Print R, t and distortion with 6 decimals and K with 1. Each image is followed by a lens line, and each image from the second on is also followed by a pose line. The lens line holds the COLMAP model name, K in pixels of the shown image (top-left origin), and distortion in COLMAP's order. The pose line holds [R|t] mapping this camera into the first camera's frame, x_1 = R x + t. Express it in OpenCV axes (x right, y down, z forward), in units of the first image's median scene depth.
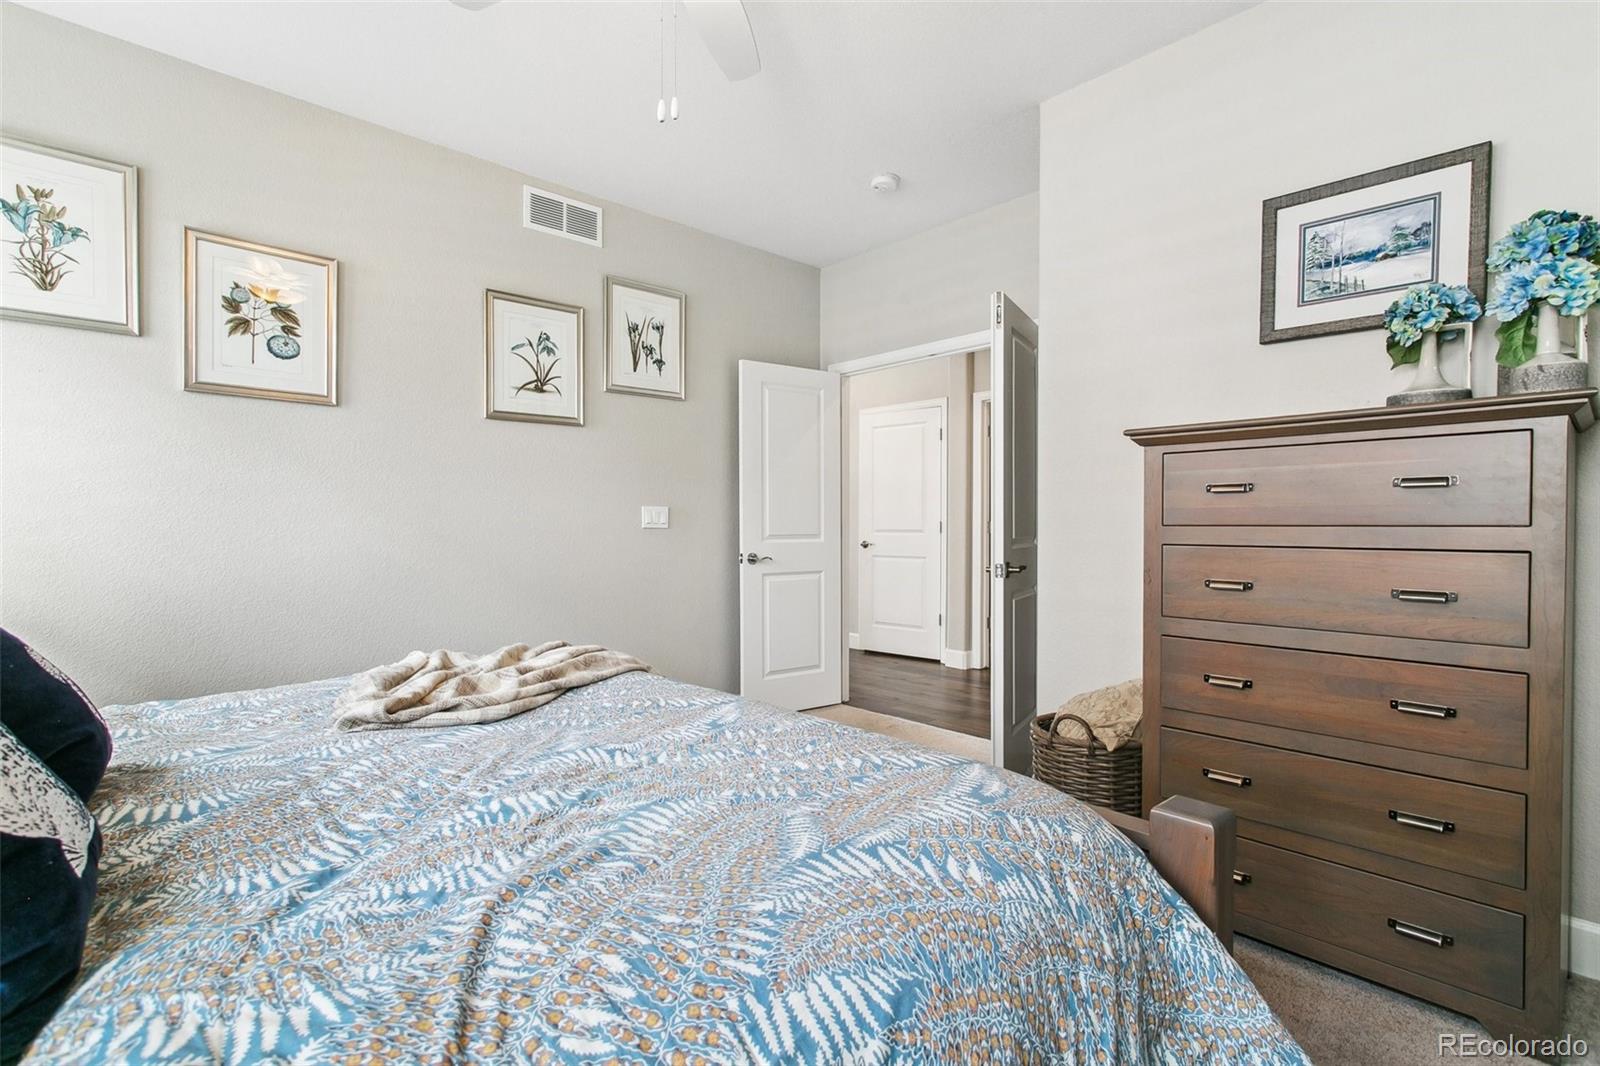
lens RADIAL K [[759.3, 0, 801.2], [0, 759.3, 526.7], [0, 0, 1]] dist [-0.000130, 0.000203]
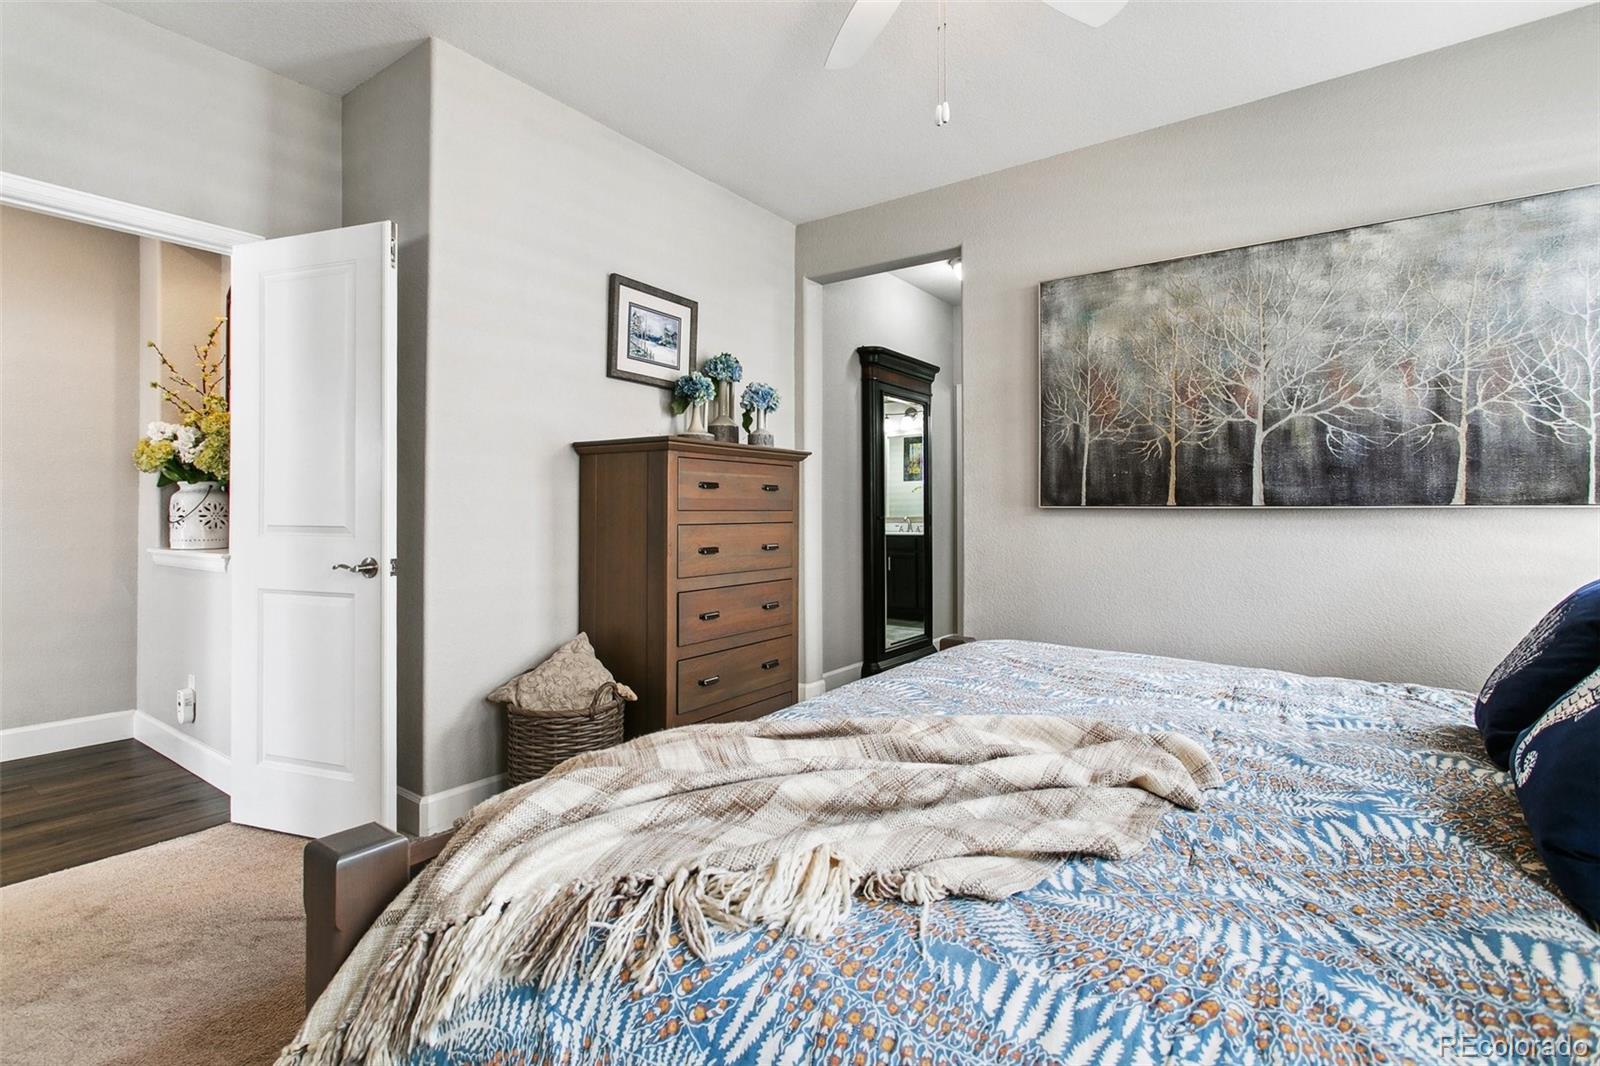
lens RADIAL K [[716.1, 0, 792.6], [0, 716.1, 497.5], [0, 0, 1]] dist [-0.000920, -0.000384]
pose [[-0.190126, 0.011095, 0.981697, -0.790279], [0.016510, 0.999831, -0.008102, -0.014410], [-0.981621, 0.014667, -0.190277, 1.053524]]
